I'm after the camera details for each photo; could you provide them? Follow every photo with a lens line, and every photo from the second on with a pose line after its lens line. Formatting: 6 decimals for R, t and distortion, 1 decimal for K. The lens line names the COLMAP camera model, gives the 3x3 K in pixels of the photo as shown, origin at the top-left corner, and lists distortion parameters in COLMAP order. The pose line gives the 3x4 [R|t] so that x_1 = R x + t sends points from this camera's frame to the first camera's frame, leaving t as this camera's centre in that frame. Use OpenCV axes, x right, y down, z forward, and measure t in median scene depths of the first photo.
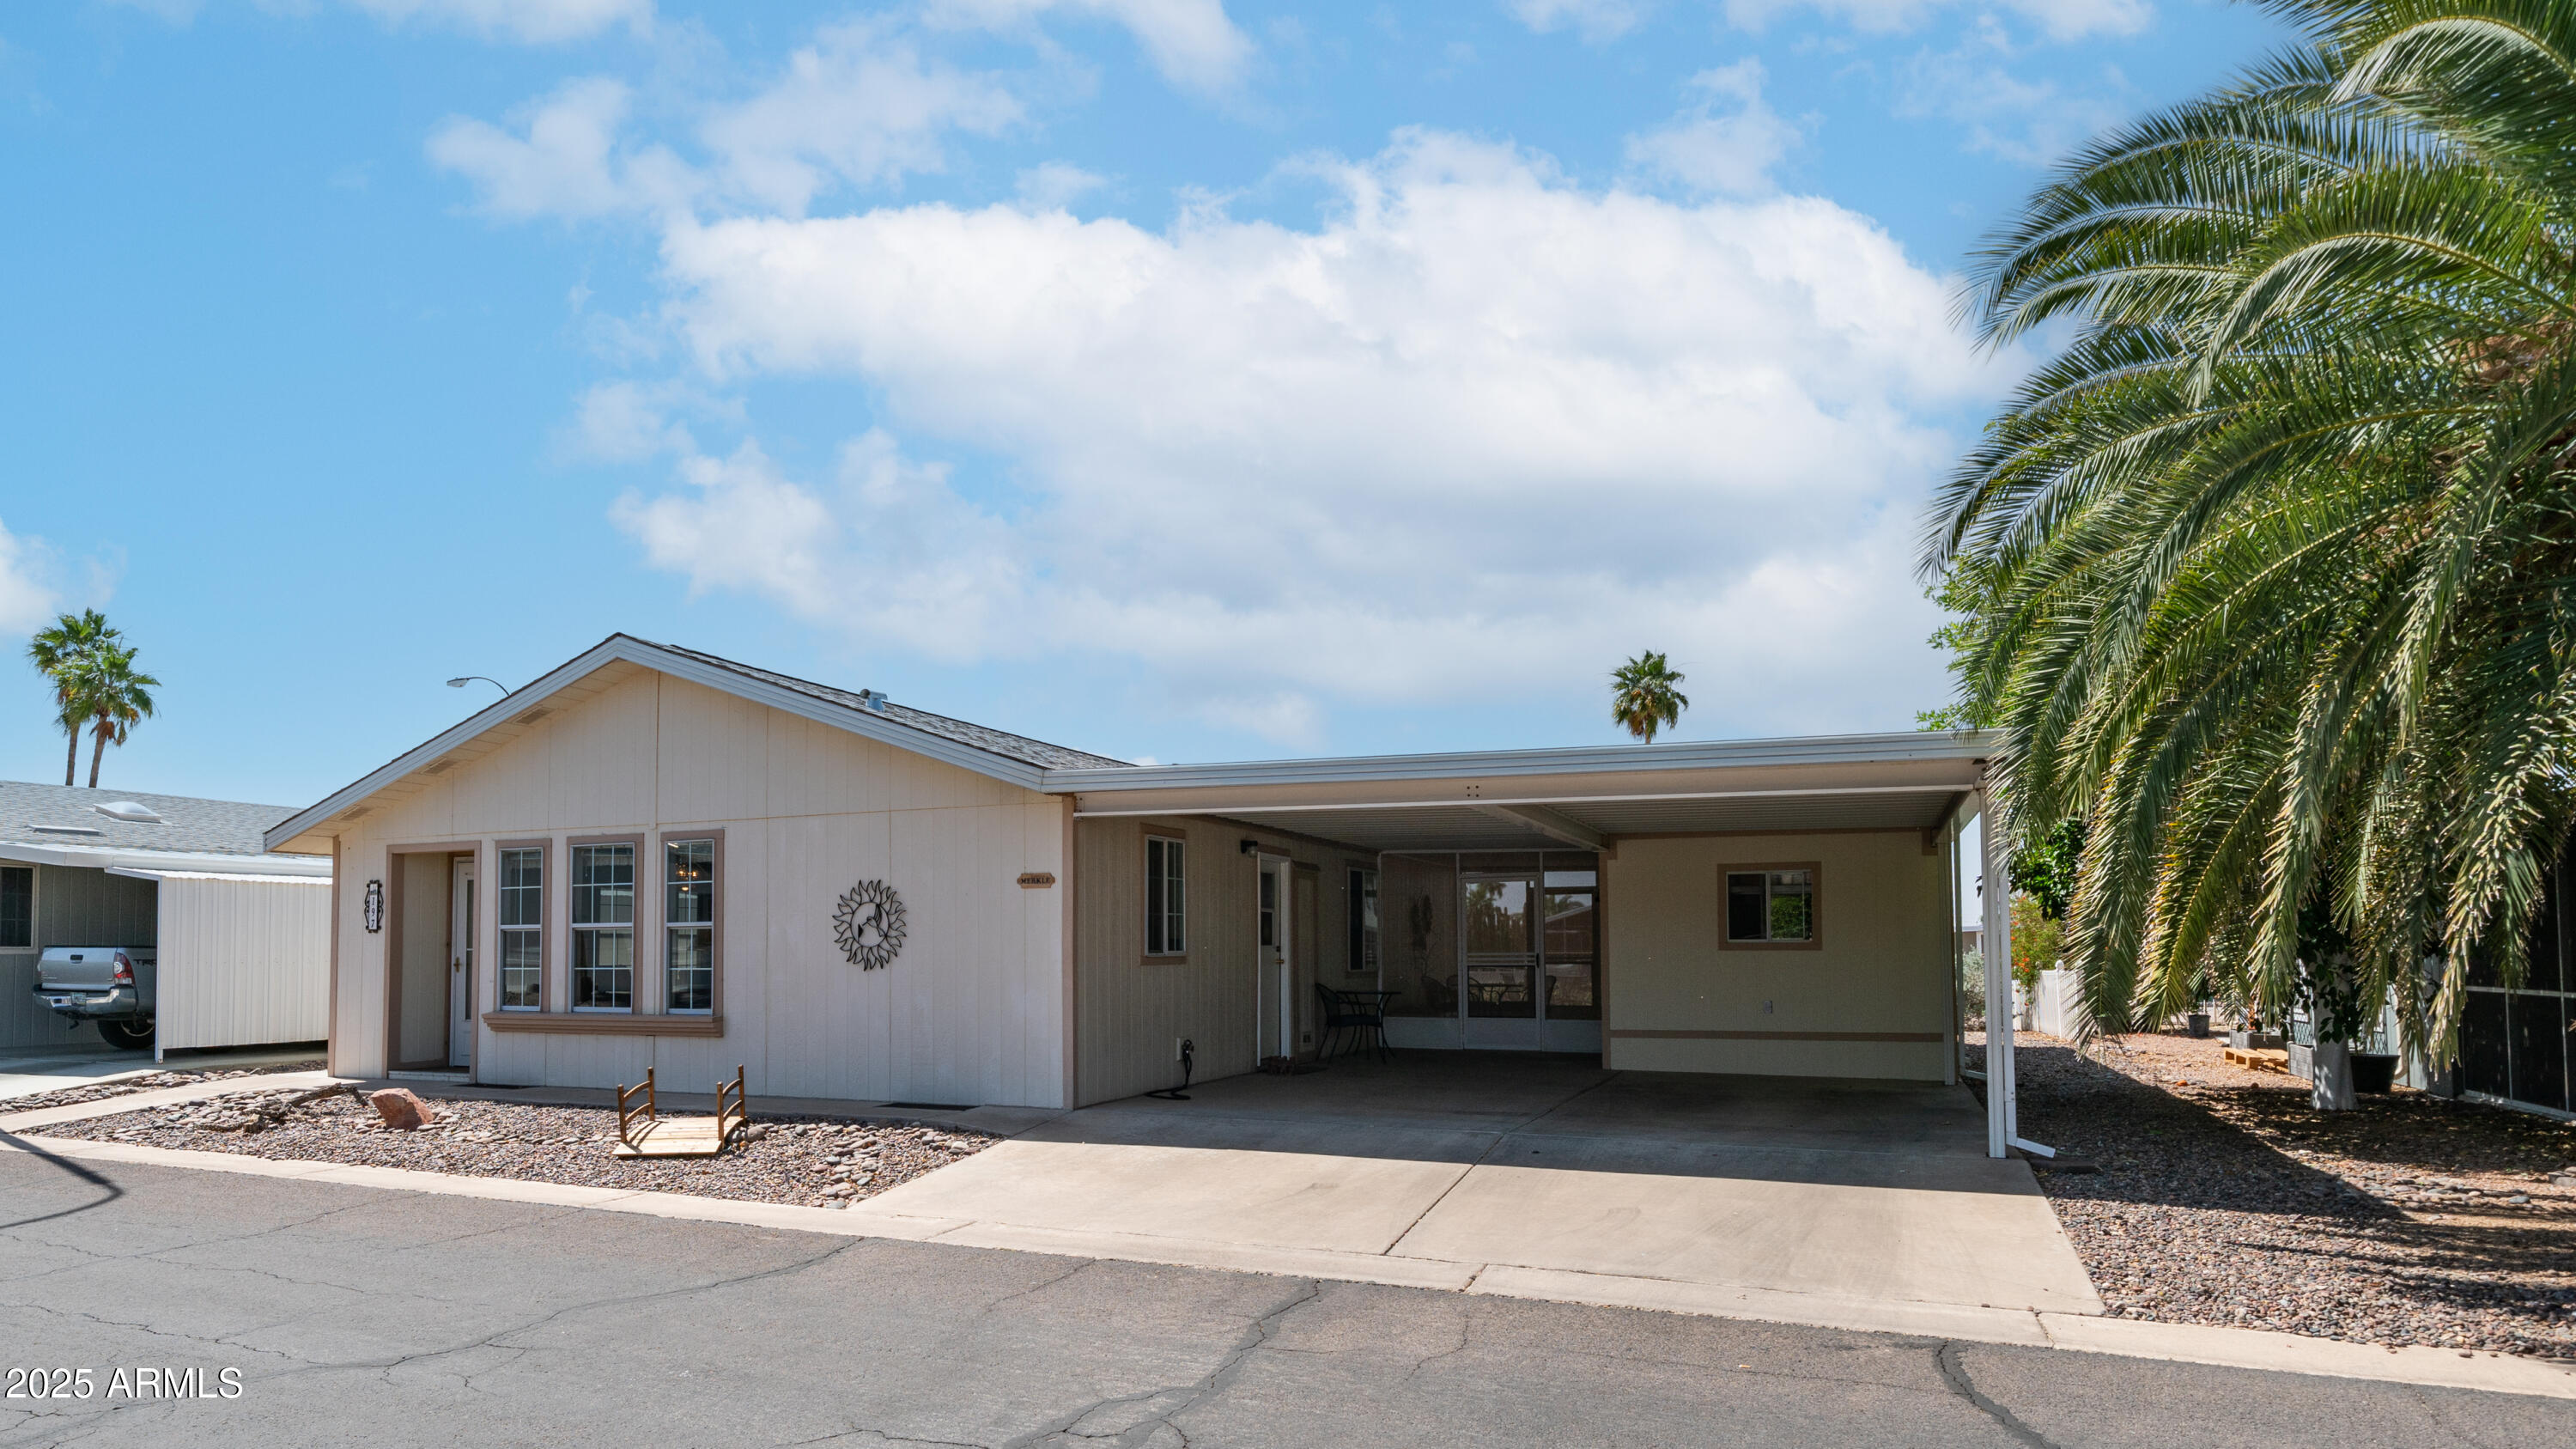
lens RADIAL K [[1825.5, 0, 1110.8], [0, 1825.5, 874.7], [0, 0, 1]] dist [0.000203, 0.001483]
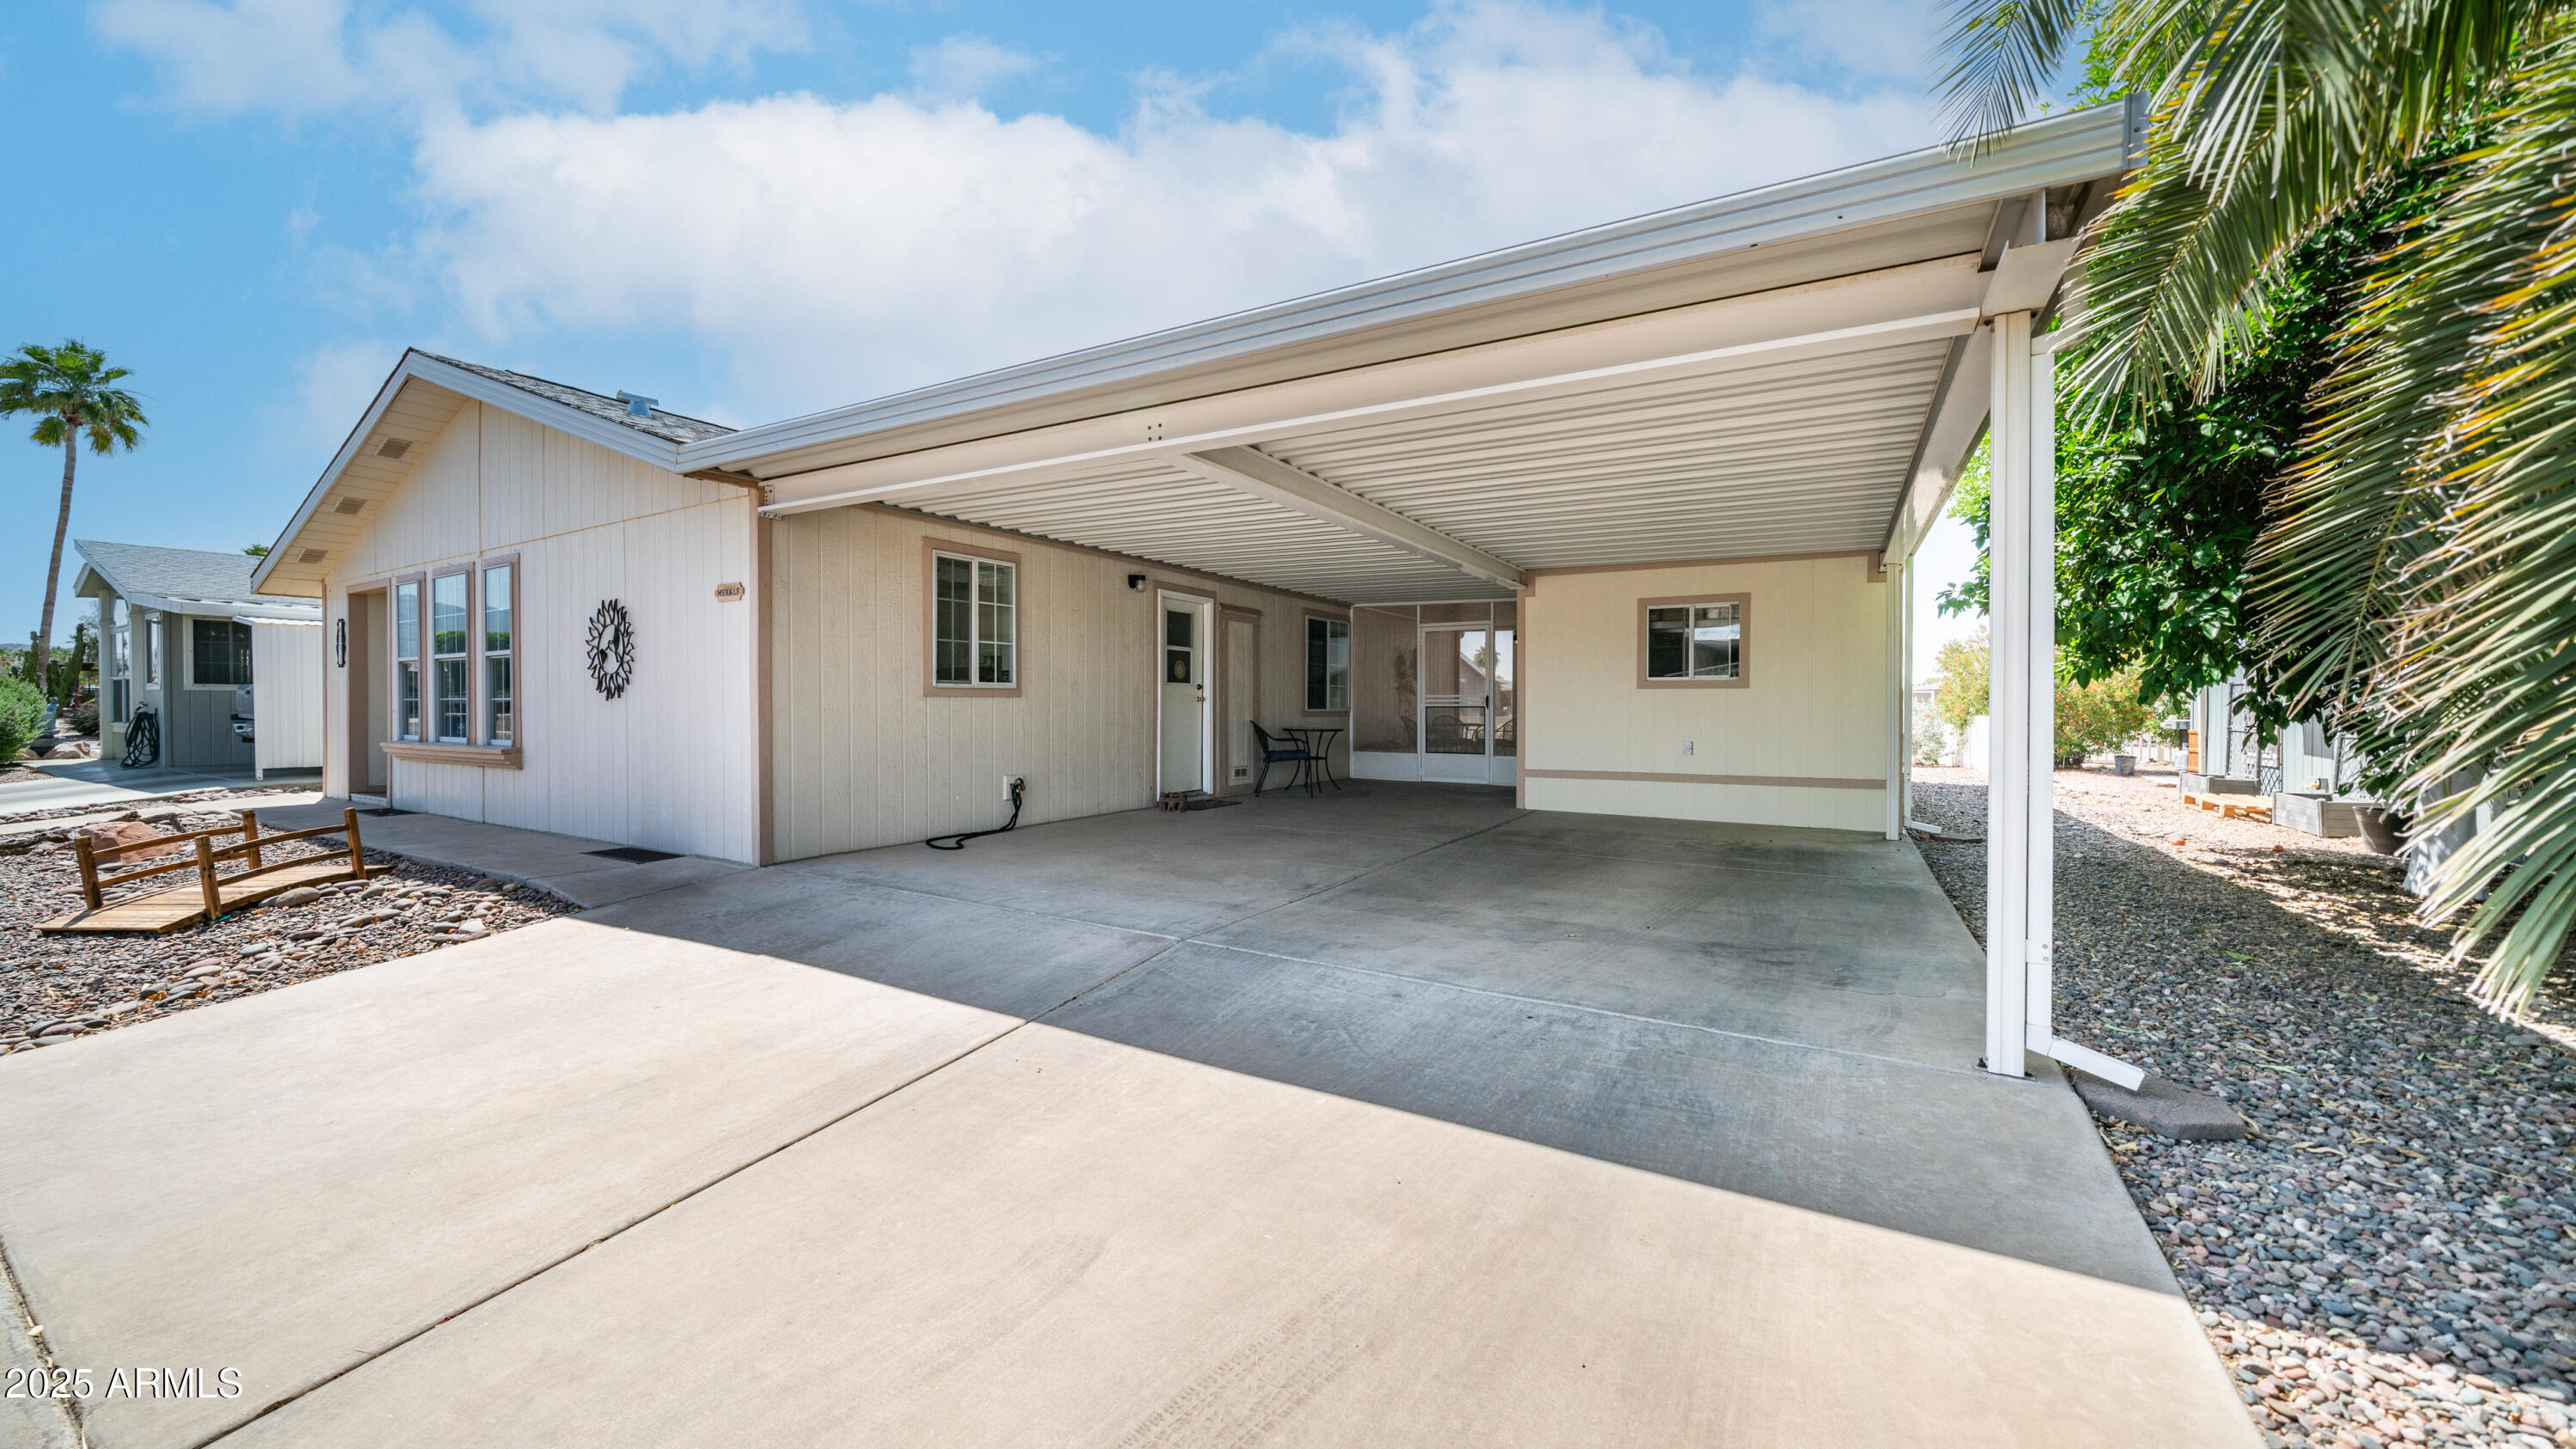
lens RADIAL K [[940.2, 0, 1288.0], [0, 940.2, 724.5], [0, 0, 1]] dist [-0.010008, 0.000037]
pose [[0.990688, 0.006895, -0.135973, 0.222822], [0.001072, 0.998291, 0.058430, 0.031956], [0.136144, -0.058031, 0.988988, 0.495829]]
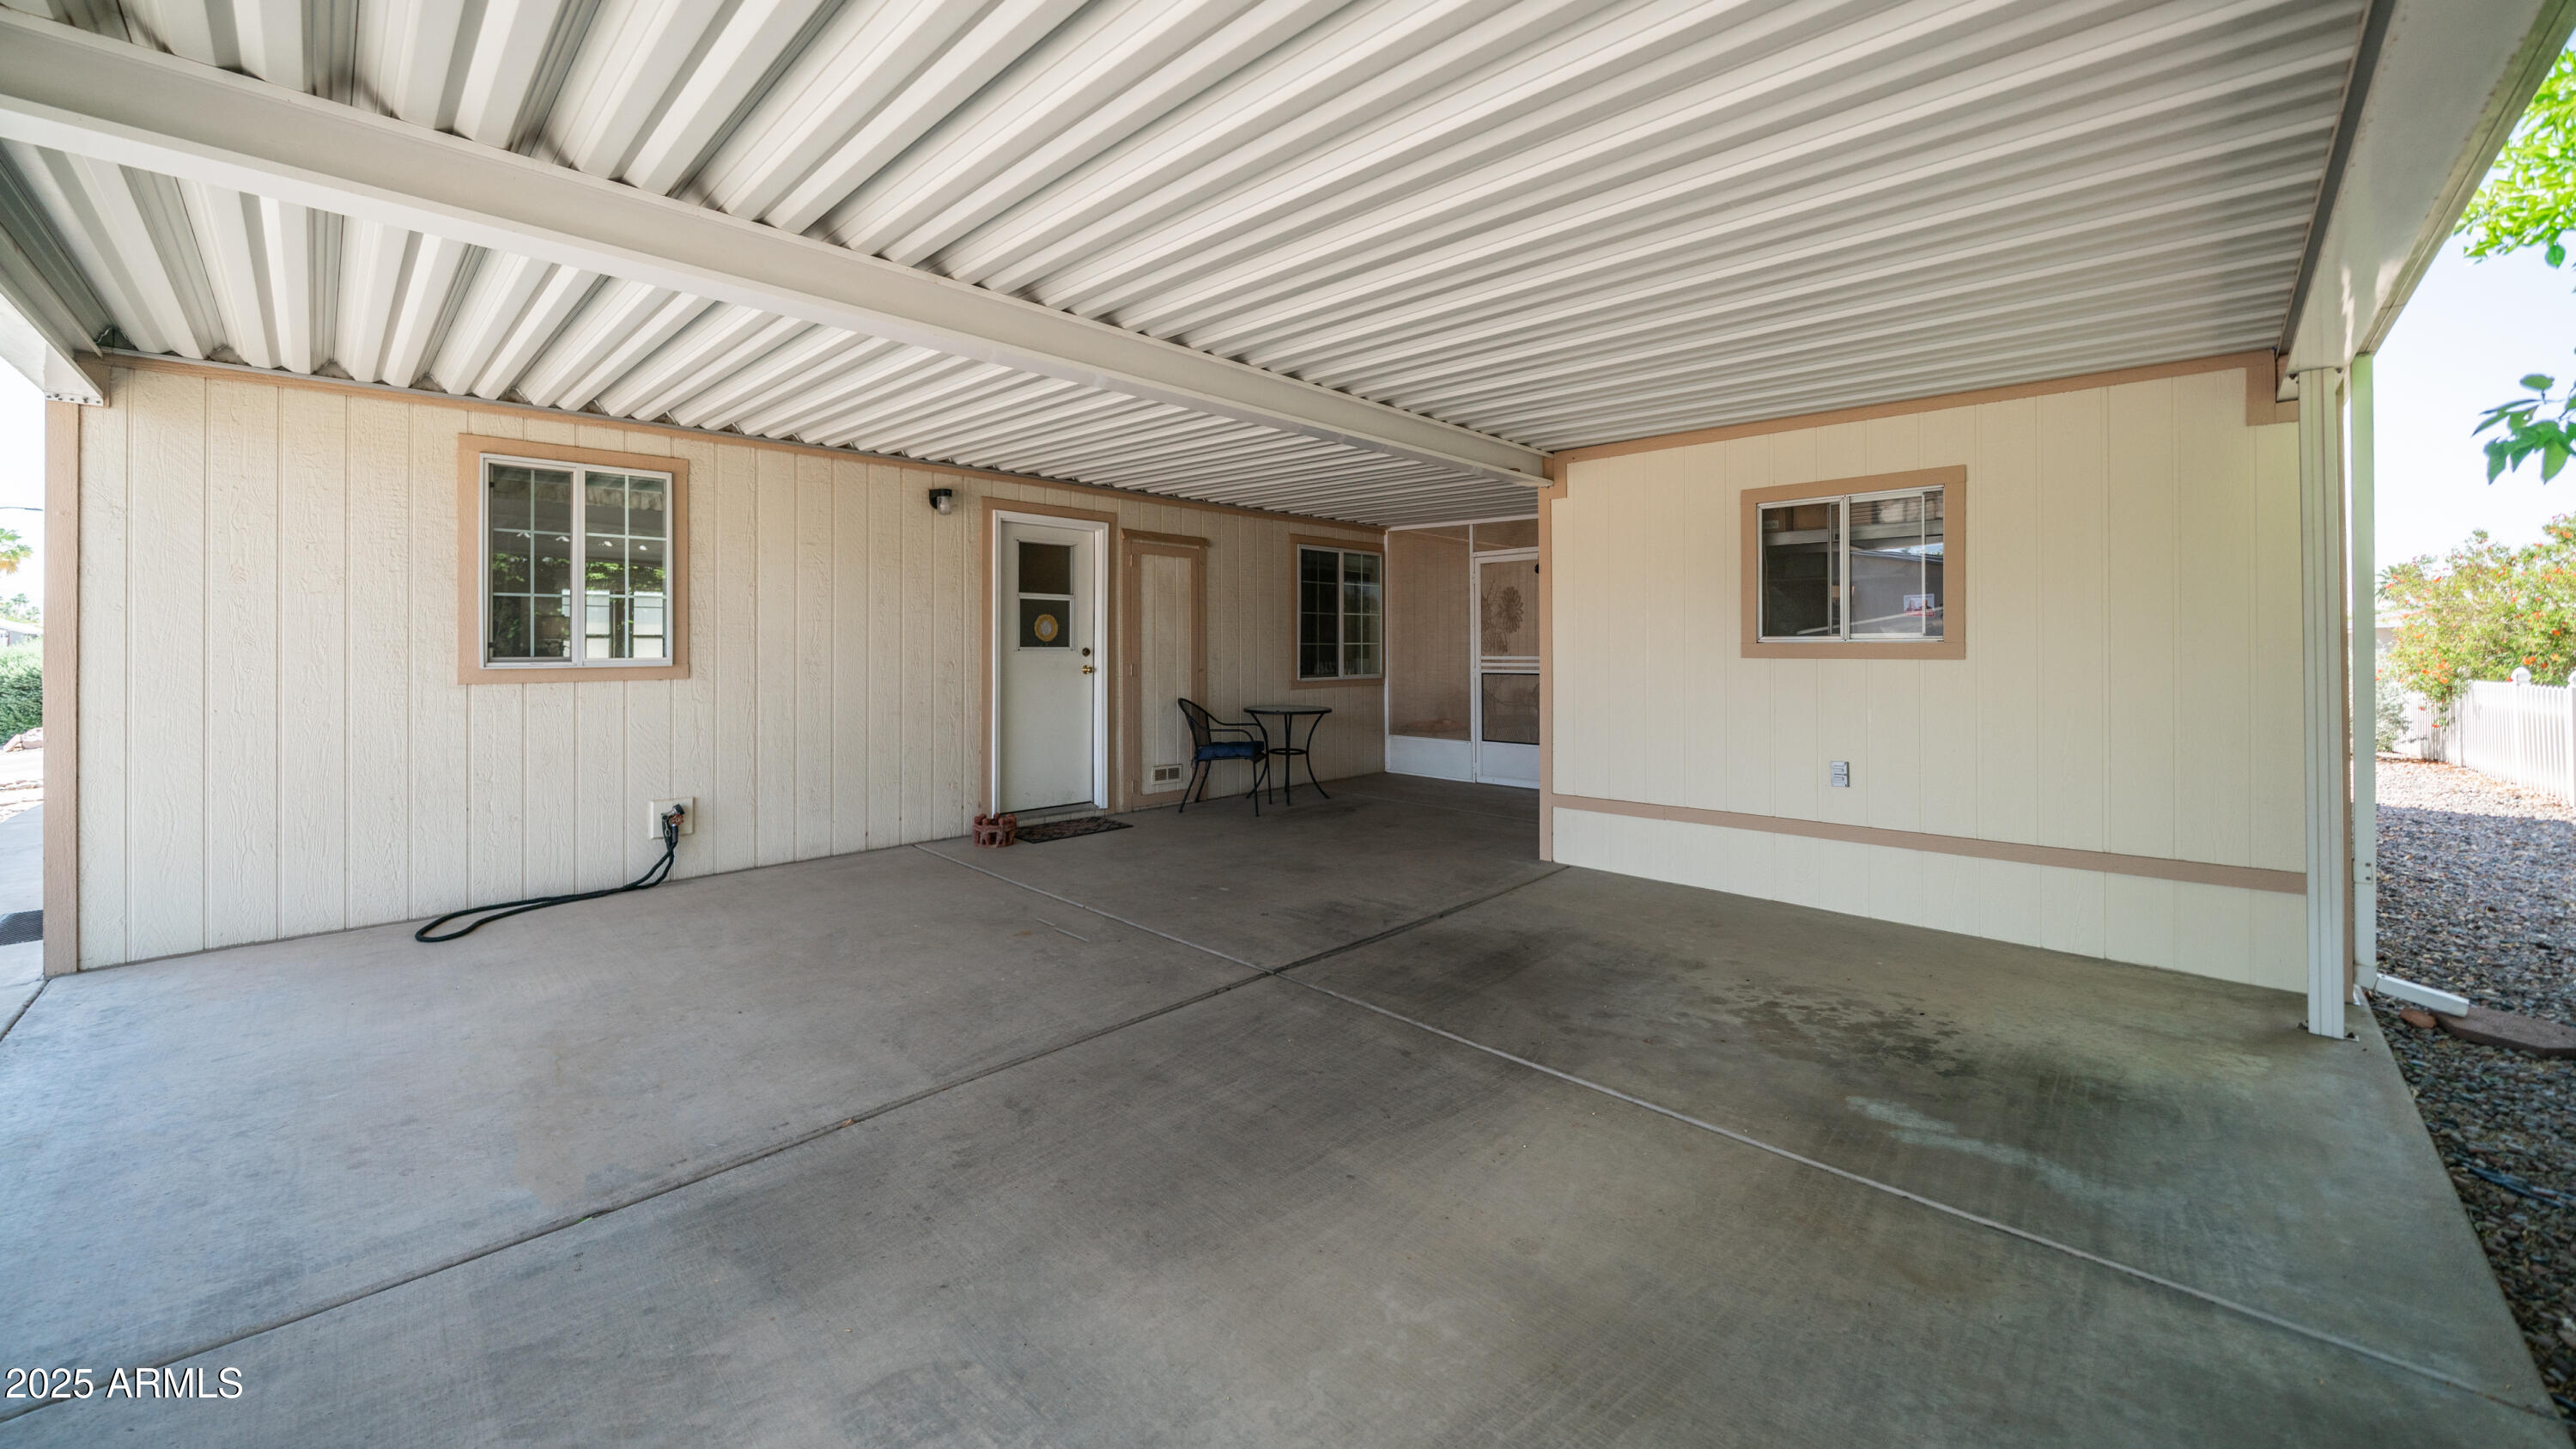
lens RADIAL K [[929.8, 0, 1334.7], [0, 929.8, 650.2], [0, 0, 1]] dist [-0.010916, 0.000011]
pose [[0.931557, 0.001245, -0.363592, 0.325810], [0.015265, 0.998979, 0.042531, 0.027071], [0.363274, -0.045171, 0.930587, 0.725543]]
